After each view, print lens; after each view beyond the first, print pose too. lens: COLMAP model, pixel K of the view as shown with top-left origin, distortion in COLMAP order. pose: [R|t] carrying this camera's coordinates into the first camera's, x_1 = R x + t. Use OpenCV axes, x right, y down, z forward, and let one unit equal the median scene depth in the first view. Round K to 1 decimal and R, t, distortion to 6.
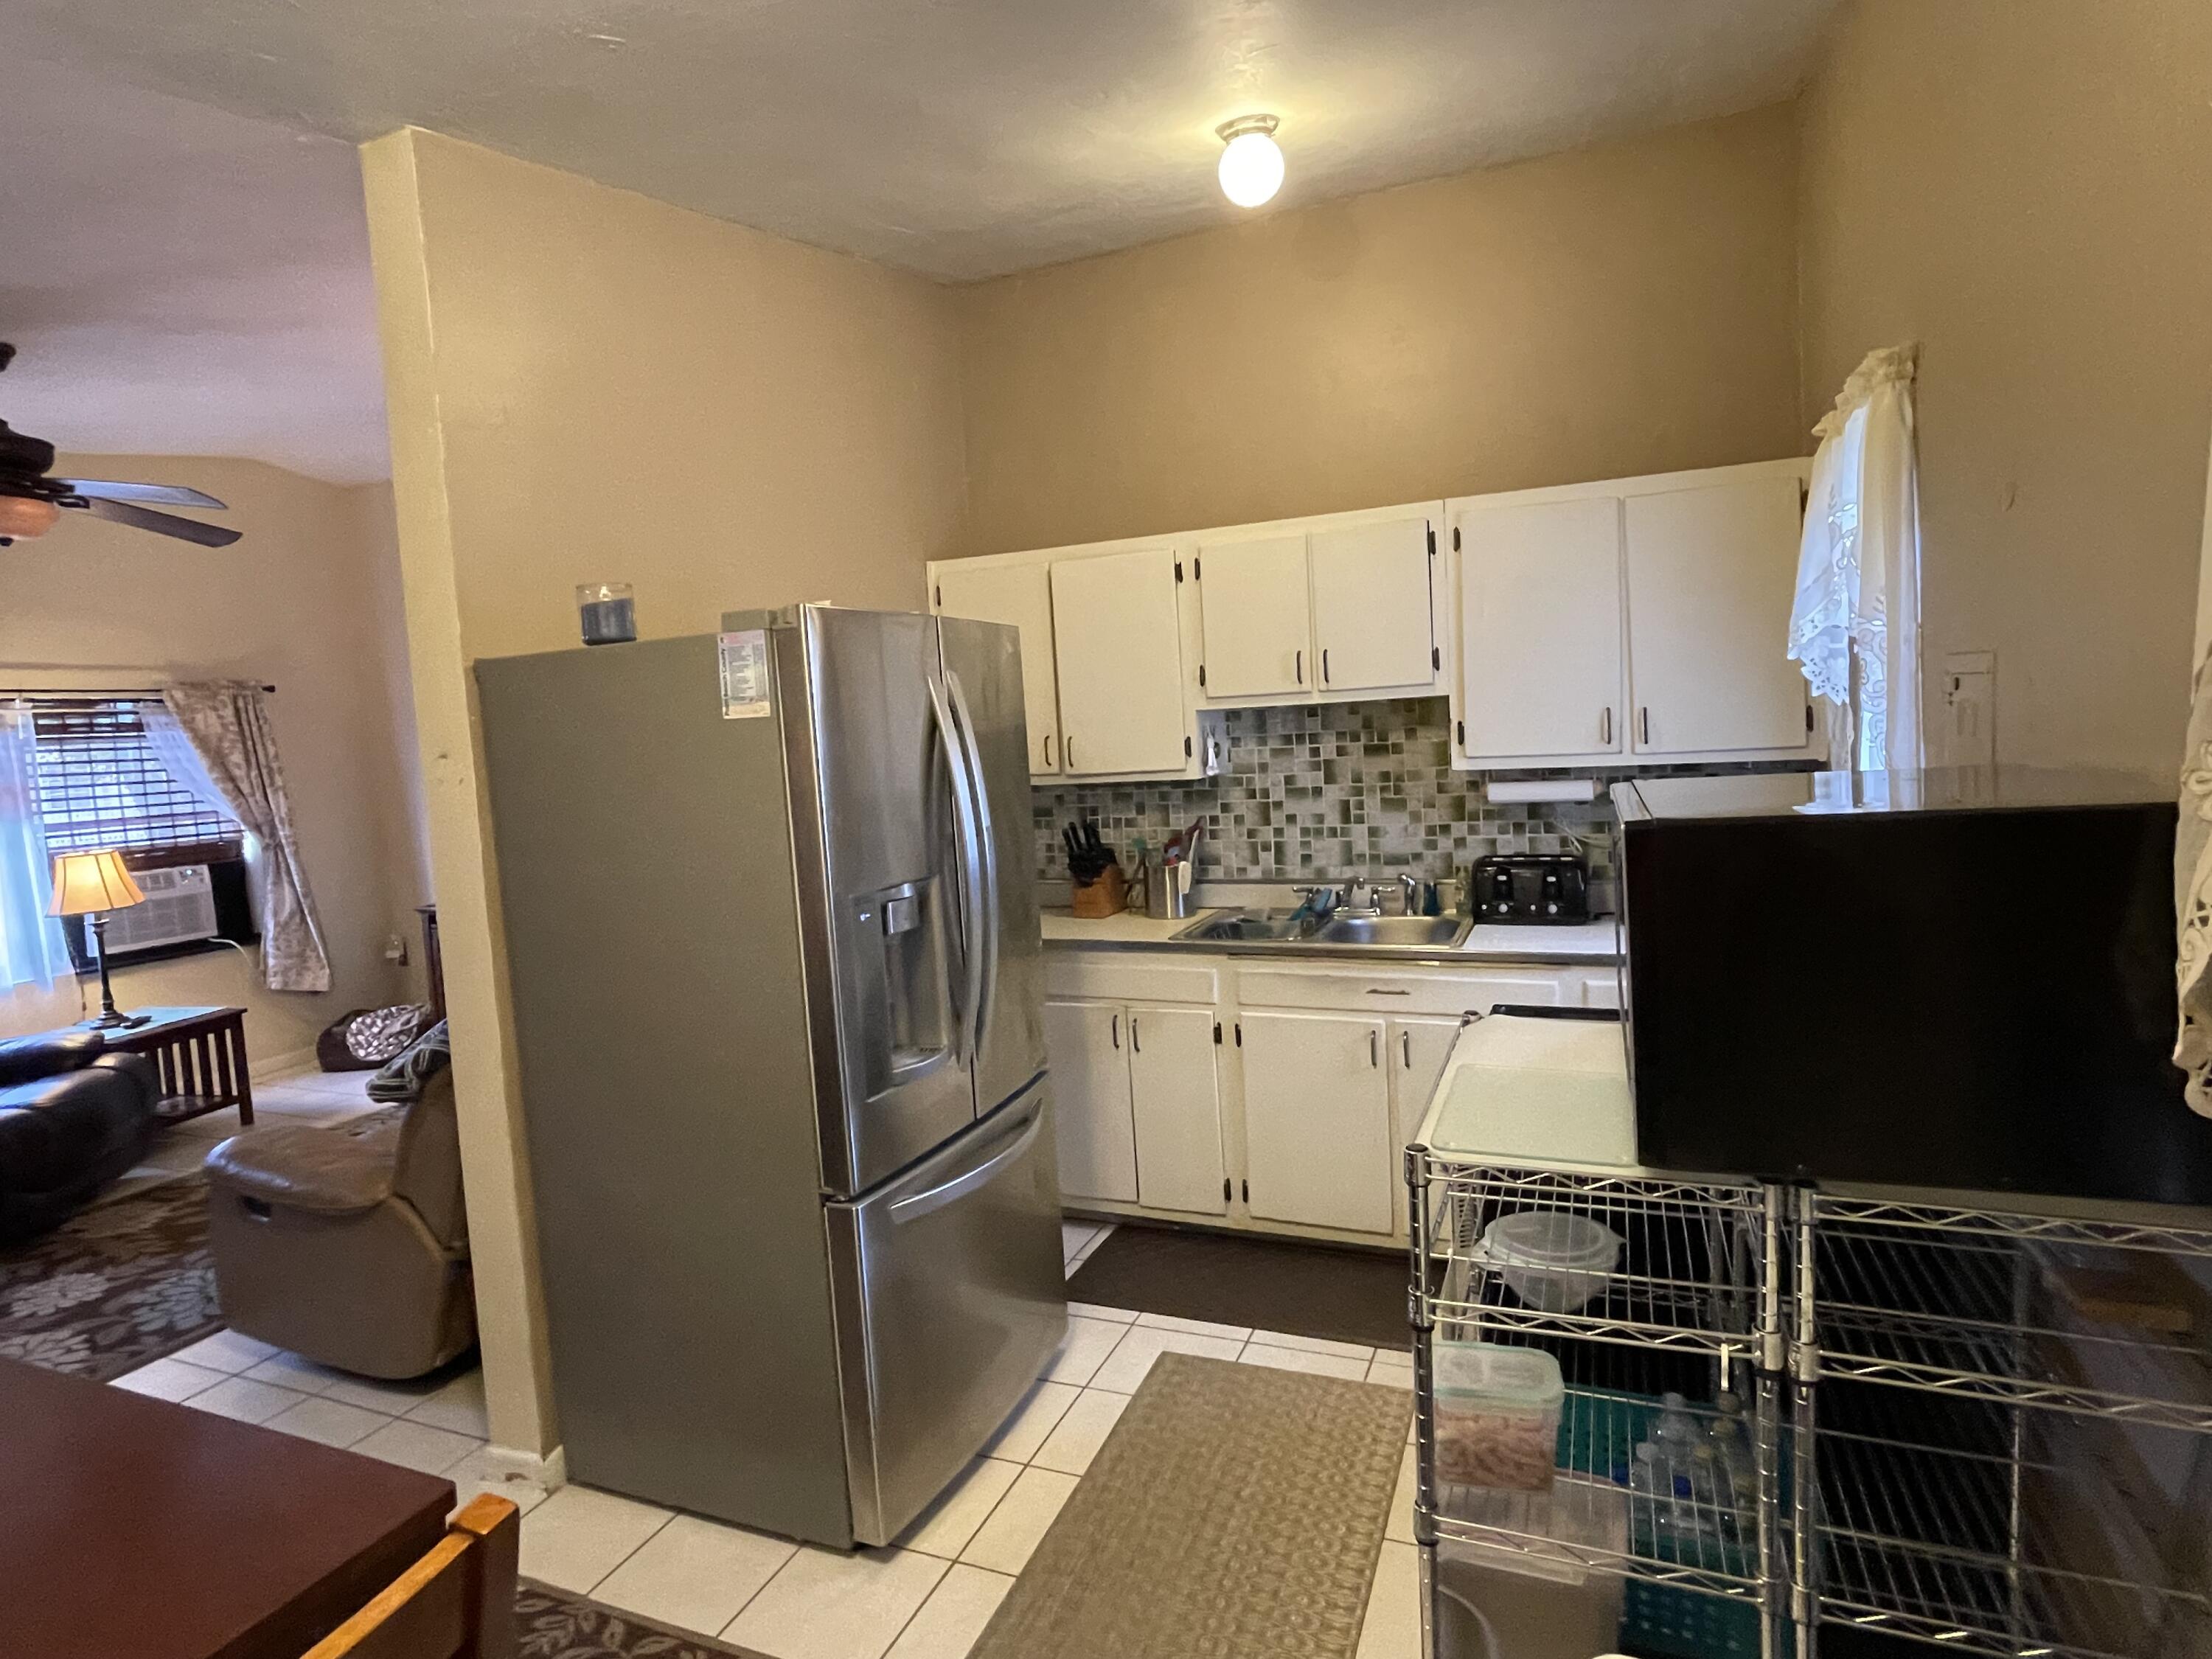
lens RADIAL K [[1180.5, 0, 1096.0], [0, 1180.5, 823.5], [0, 0, 1]] dist [-0.000833, -0.001387]
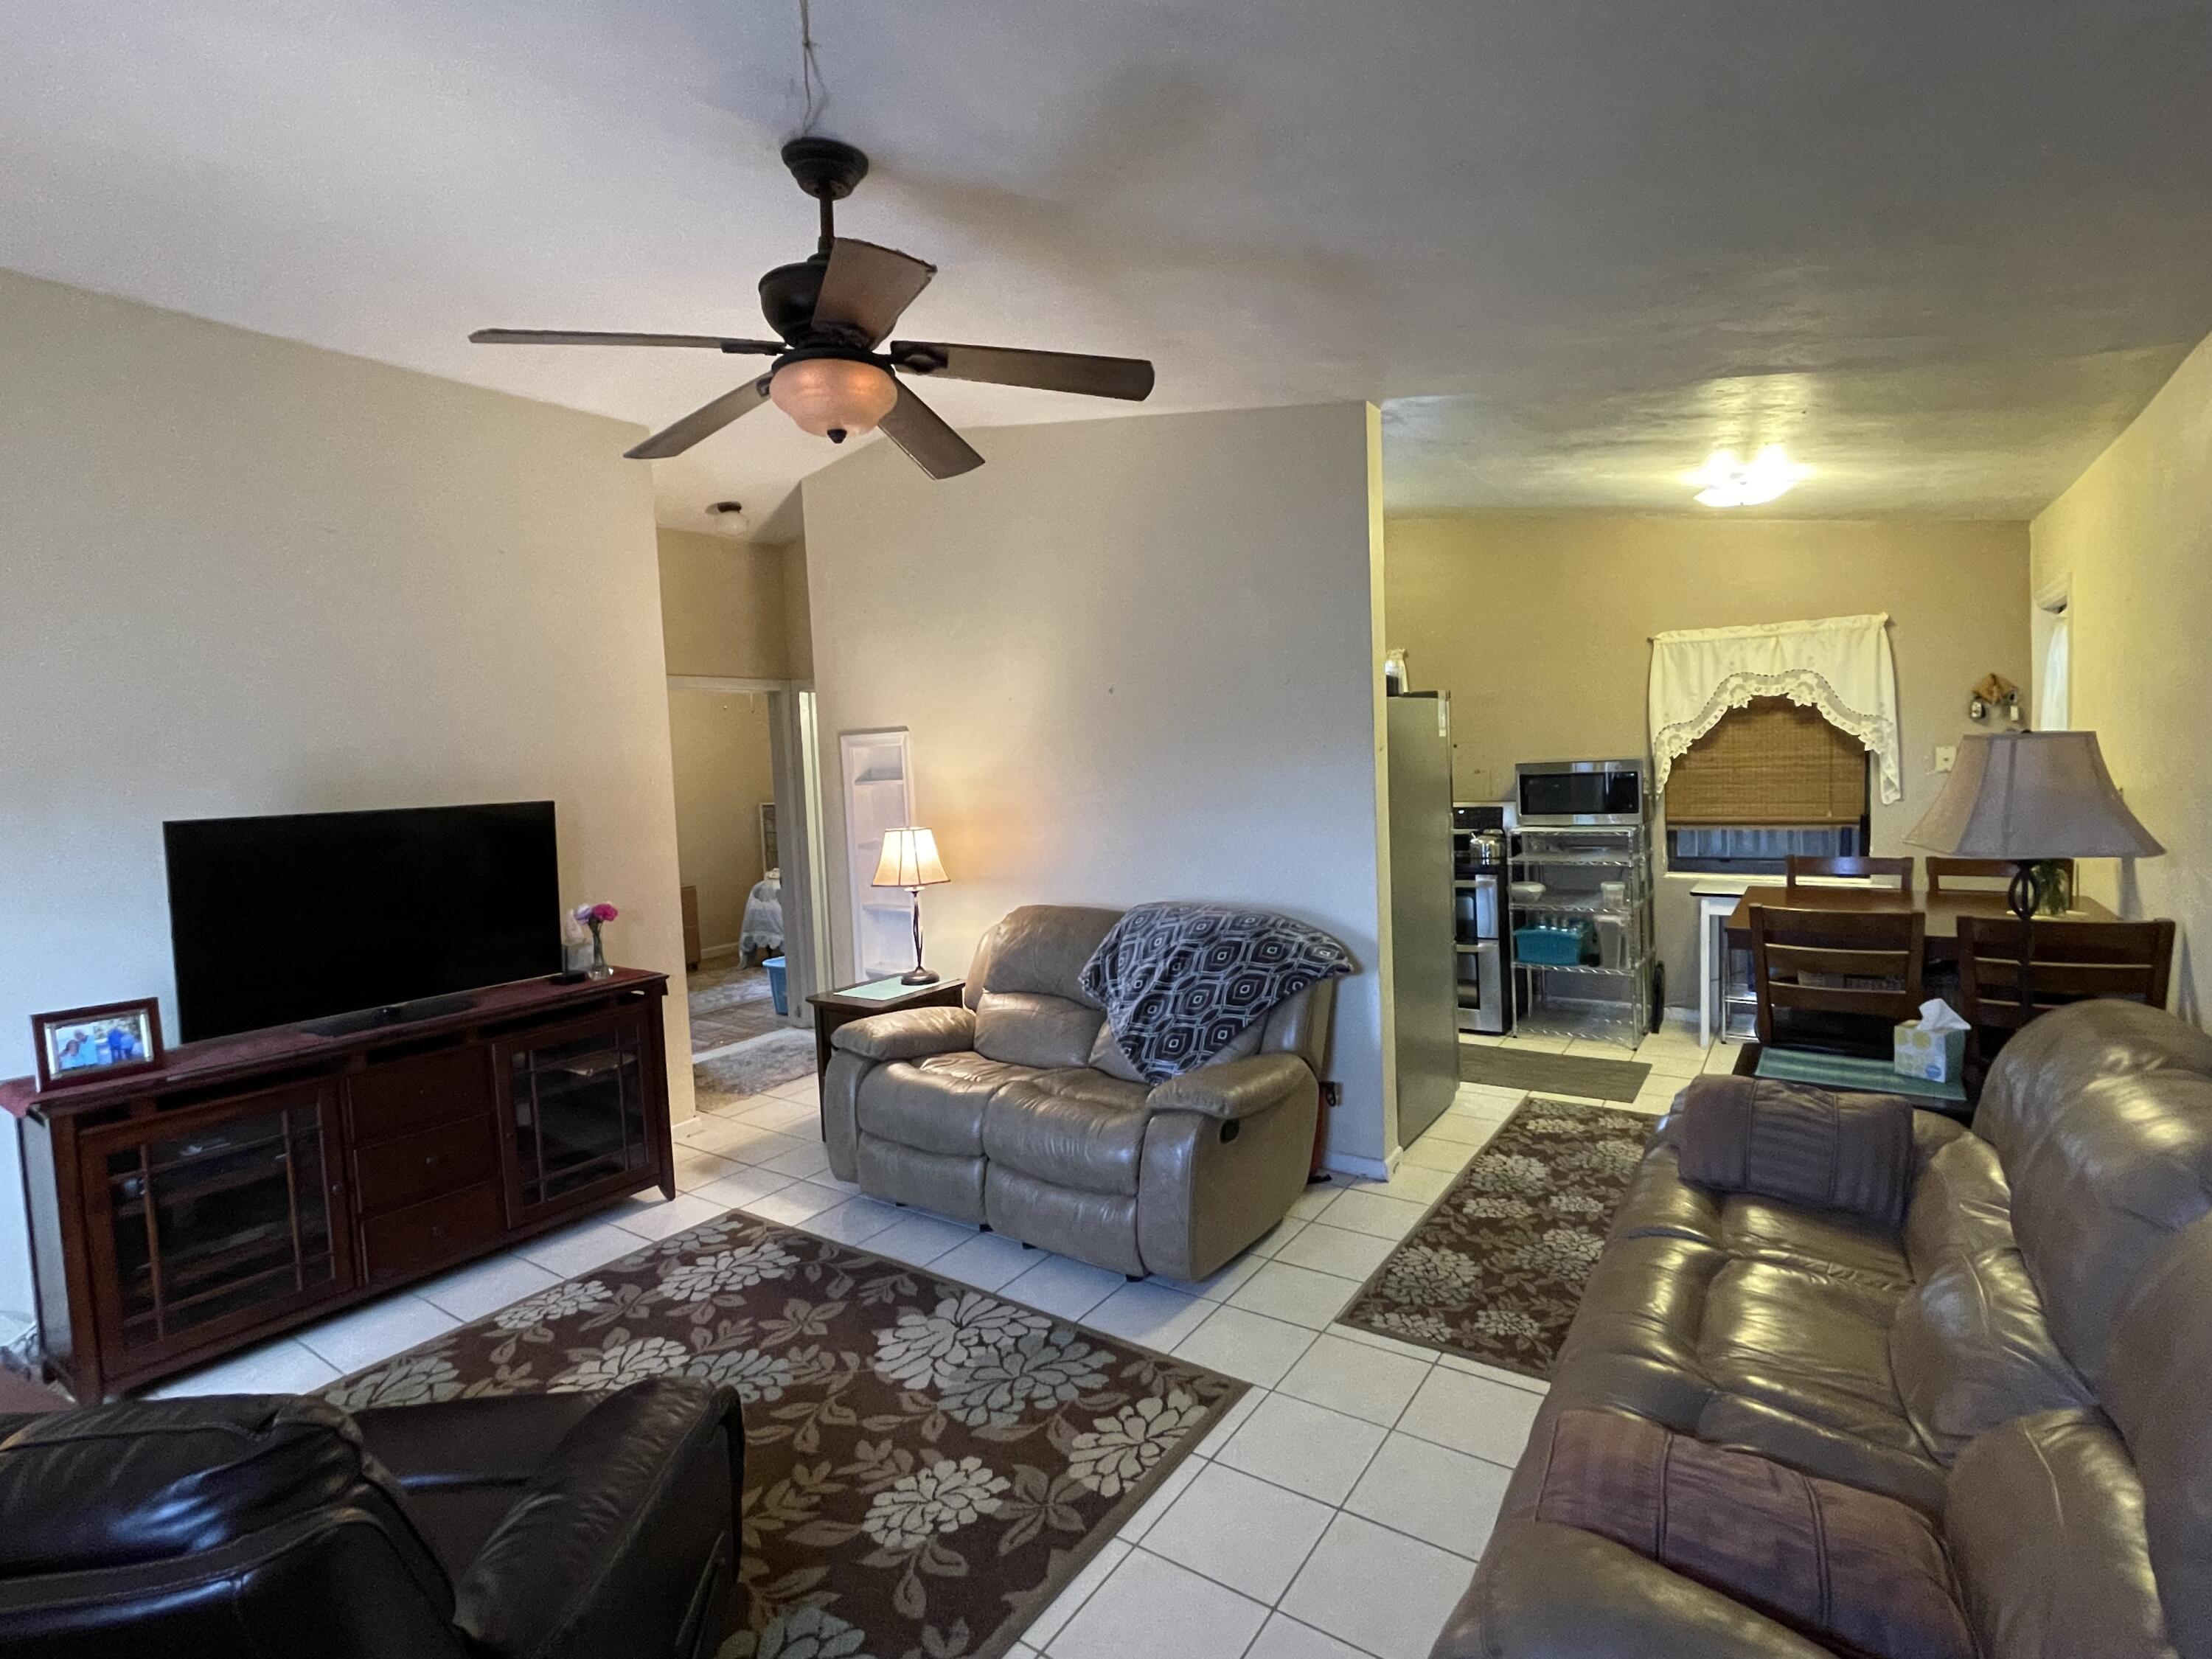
lens RADIAL K [[1057.9, 0, 1106.0], [0, 1057.9, 829.5], [0, 0, 1]] dist [0.000431, 0.000130]
pose [[0.209296, -0.017348, 0.977698, -0.700531], [0.112151, 0.993671, -0.006377, 0.005783], [-0.971400, 0.110985, 0.209917, 0.342935]]
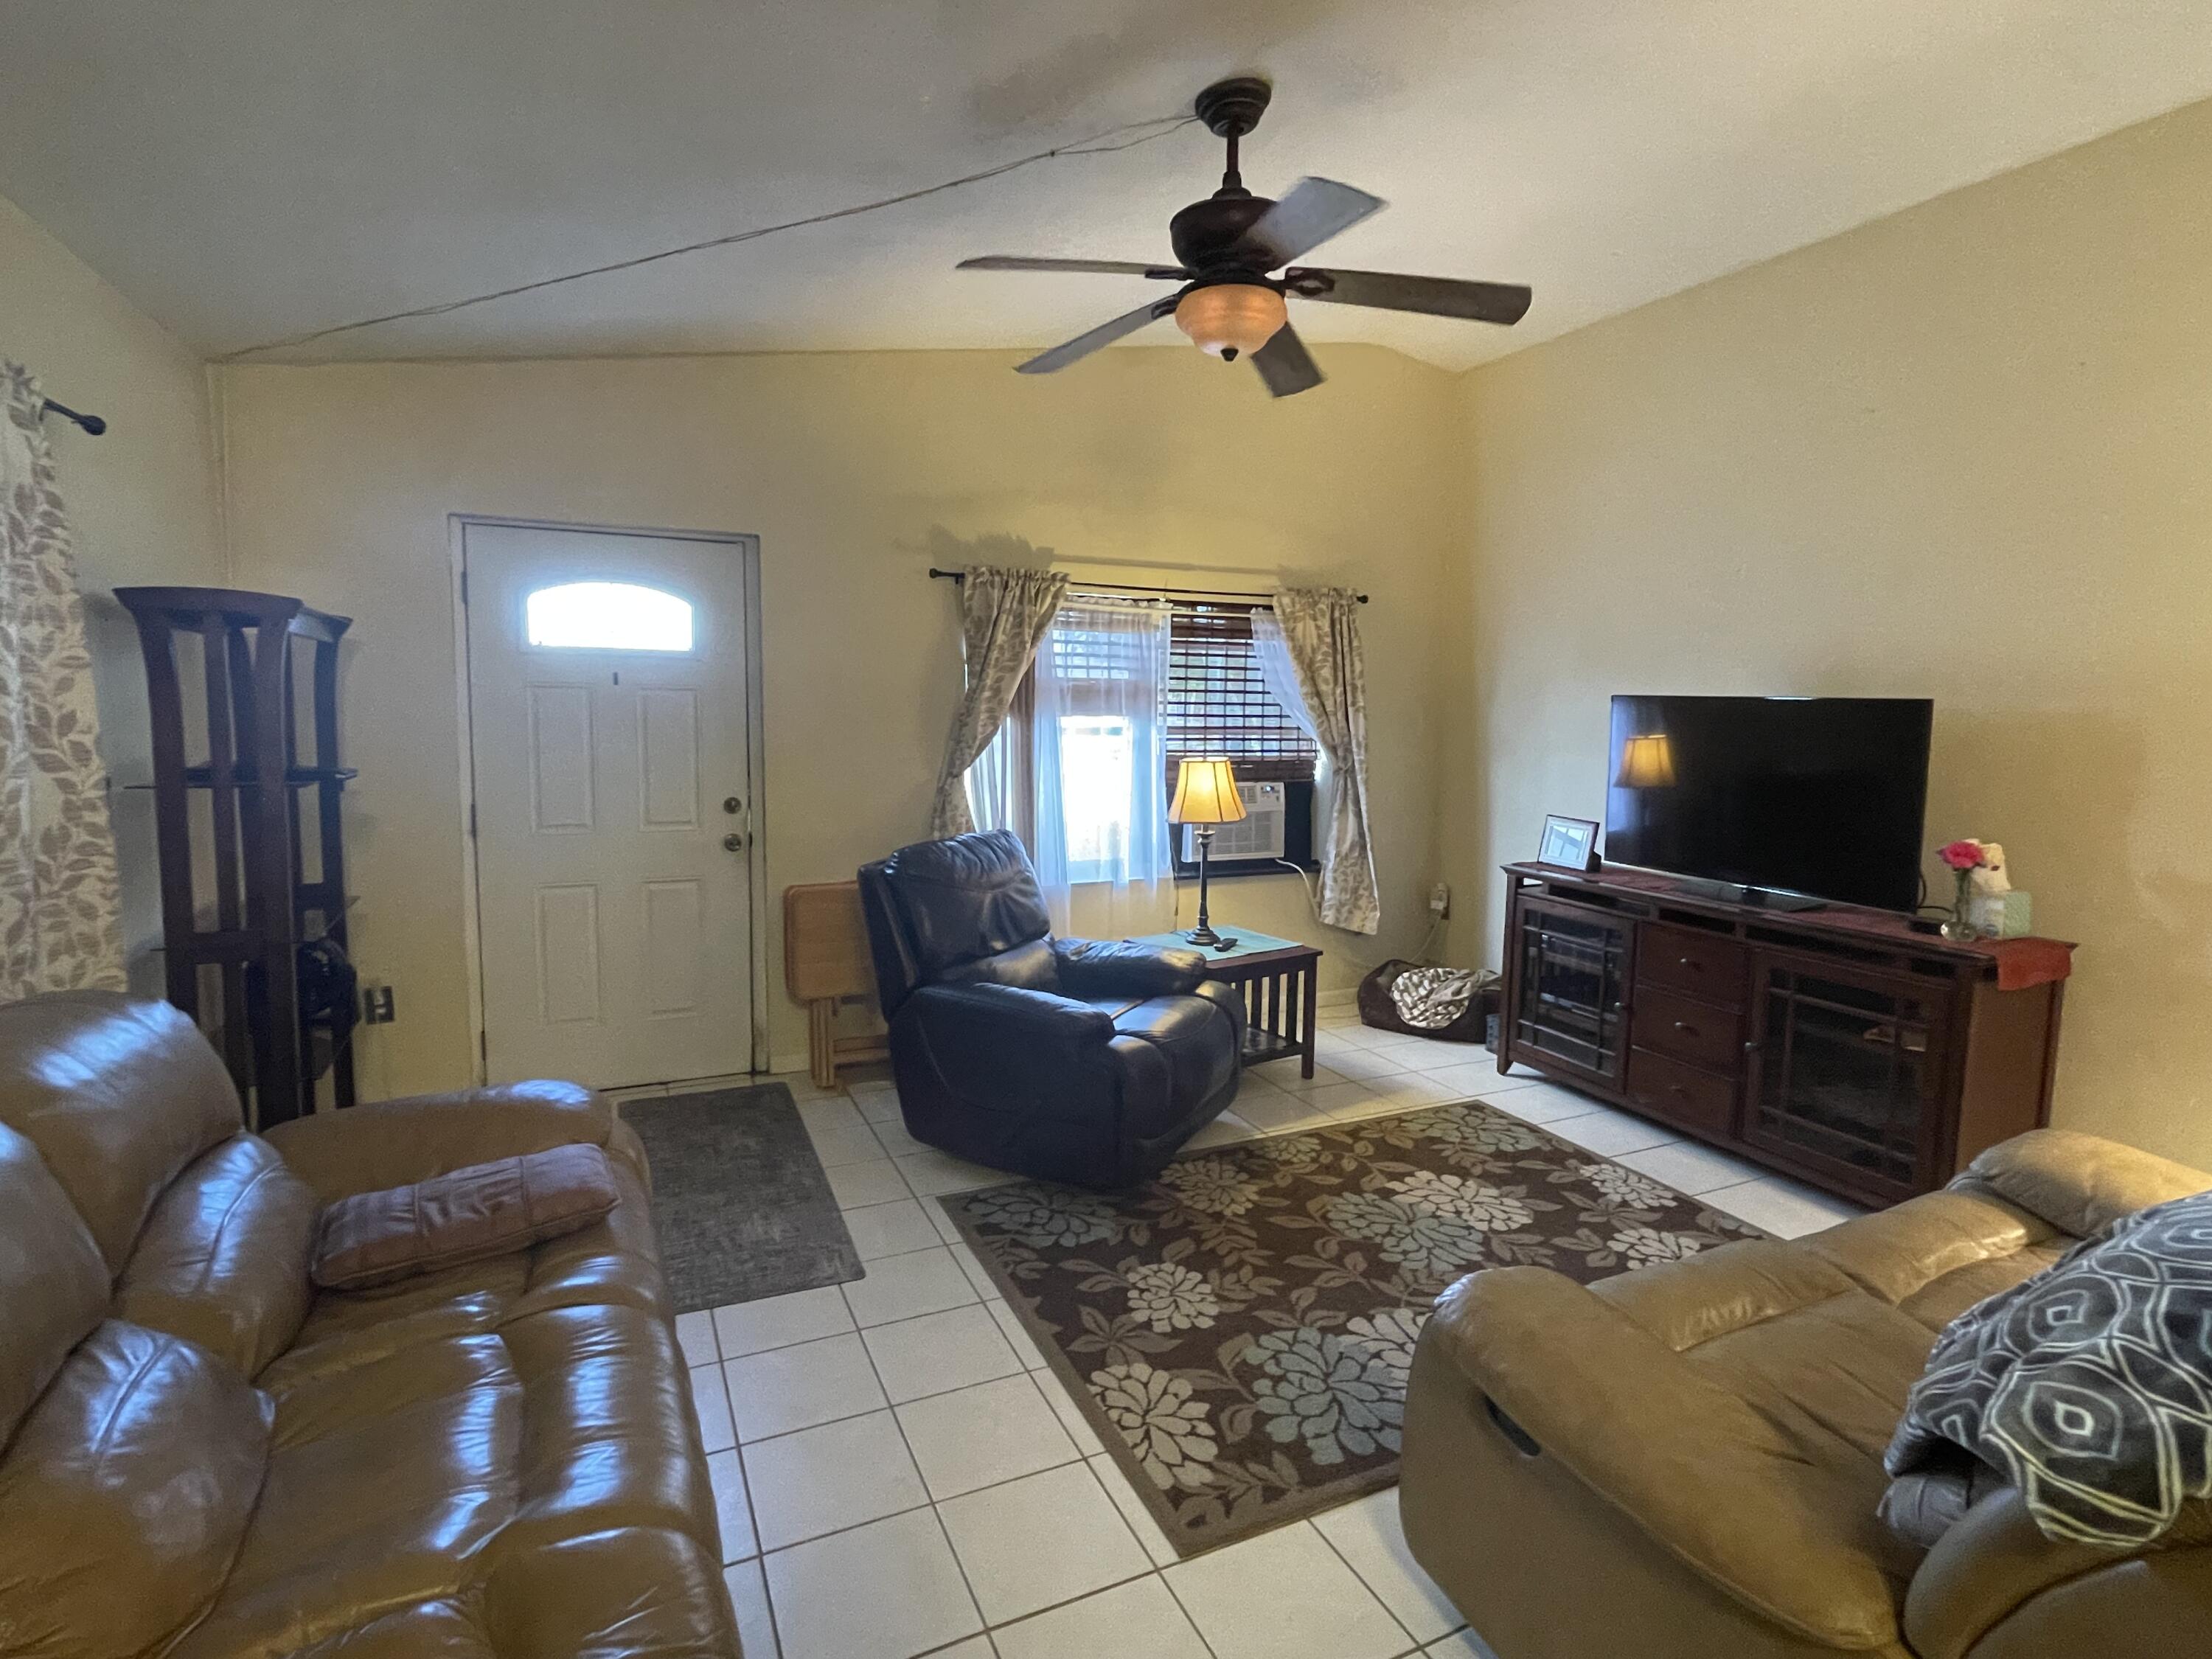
lens RADIAL K [[1112.0, 0, 1111.7], [0, 1112.0, 823.6], [0, 0, 1]] dist [0.027755, 0.000499]
pose [[0.747015, 0.139670, -0.649969, -0.214072], [-0.110679, 0.990166, 0.085570, 0.004887], [0.655529, 0.008015, 0.755127, 0.181646]]
